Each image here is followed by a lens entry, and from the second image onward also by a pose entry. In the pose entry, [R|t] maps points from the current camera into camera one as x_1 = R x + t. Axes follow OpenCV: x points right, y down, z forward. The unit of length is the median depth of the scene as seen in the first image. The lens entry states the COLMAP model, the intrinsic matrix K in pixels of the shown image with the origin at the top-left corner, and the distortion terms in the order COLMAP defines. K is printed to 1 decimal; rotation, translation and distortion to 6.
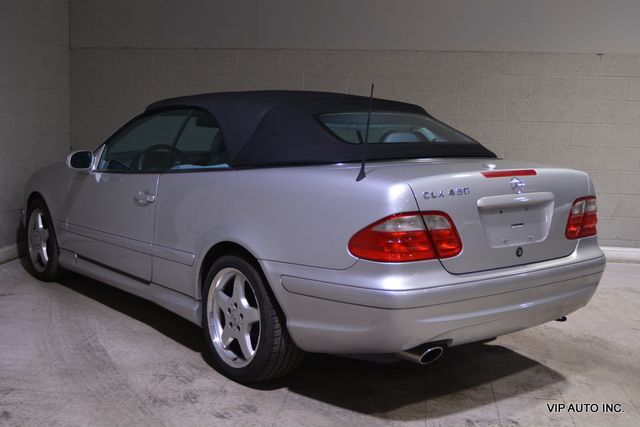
lens RADIAL K [[802.0, 0, 327.5], [0, 802.0, 212.4], [0, 0, 1]] dist [-0.071220, 0.034840]
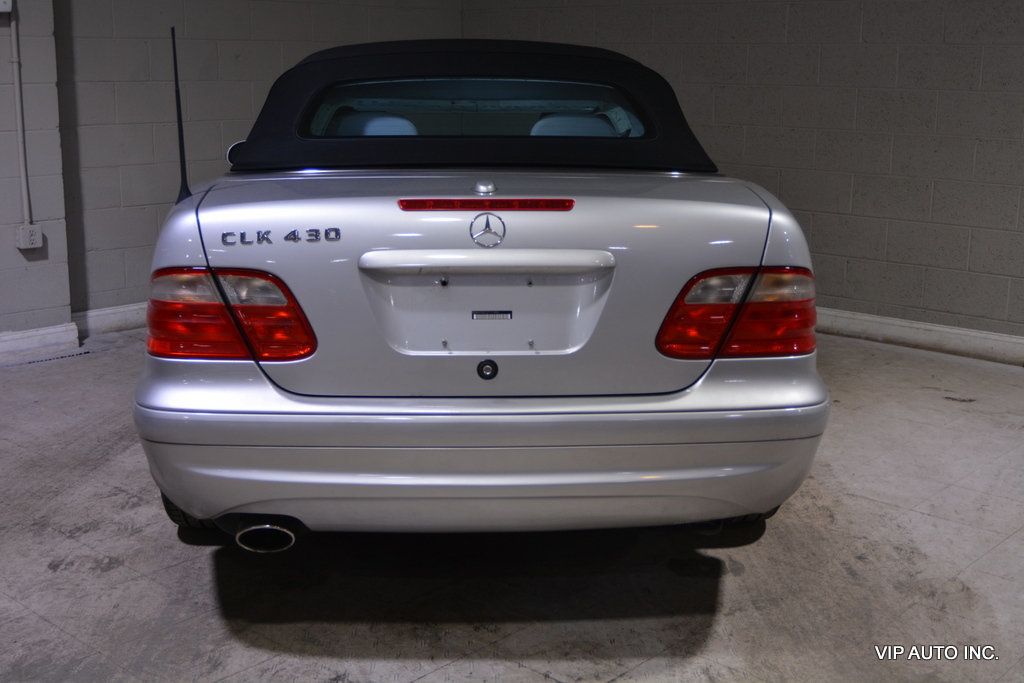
lens RADIAL K [[1254.0, 0, 512.0], [0, 1254.0, 341.5], [0, 0, 1]] dist [-0.065816, 0.009922]
pose [[0.810308, 0.114010, -0.574806, 0.673620], [-0.066024, 0.992408, 0.103764, -0.045938], [0.582273, -0.046130, 0.811684, 0.390964]]
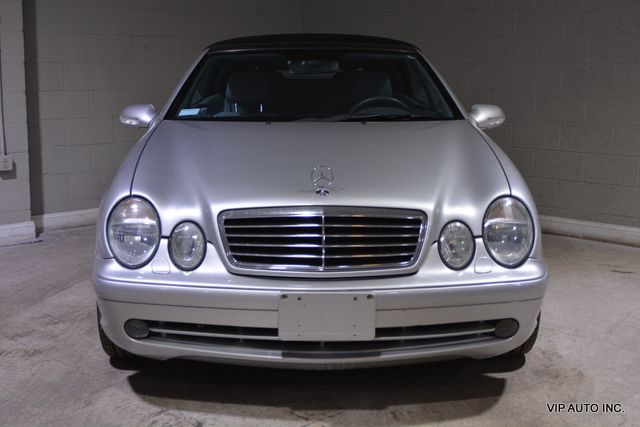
lens RADIAL K [[929.6, 0, 320.0], [0, 929.6, 213.5], [0, 0, 1]] dist [-0.034511, -0.042852]
pose [[0.770031, 0.080730, -0.632878, 0.838487], [-0.066723, 0.996713, 0.045958, -0.005148], [0.634508, 0.006838, 0.772886, 0.336257]]
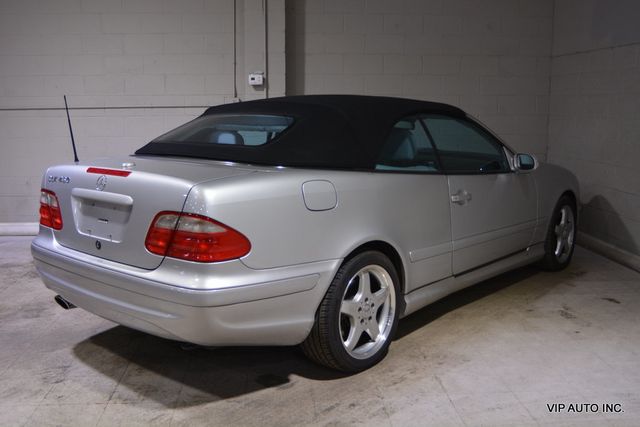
lens RADIAL K [[651.5, 0, 320.0], [0, 651.5, 213.5], [0, 0, 1]] dist [-0.072164, -0.010880]
pose [[0.193207, 0.136443, -0.971625, 1.120946], [-0.127208, 0.985409, 0.113084, -0.126905], [0.972877, 0.101750, 0.207744, 1.088707]]
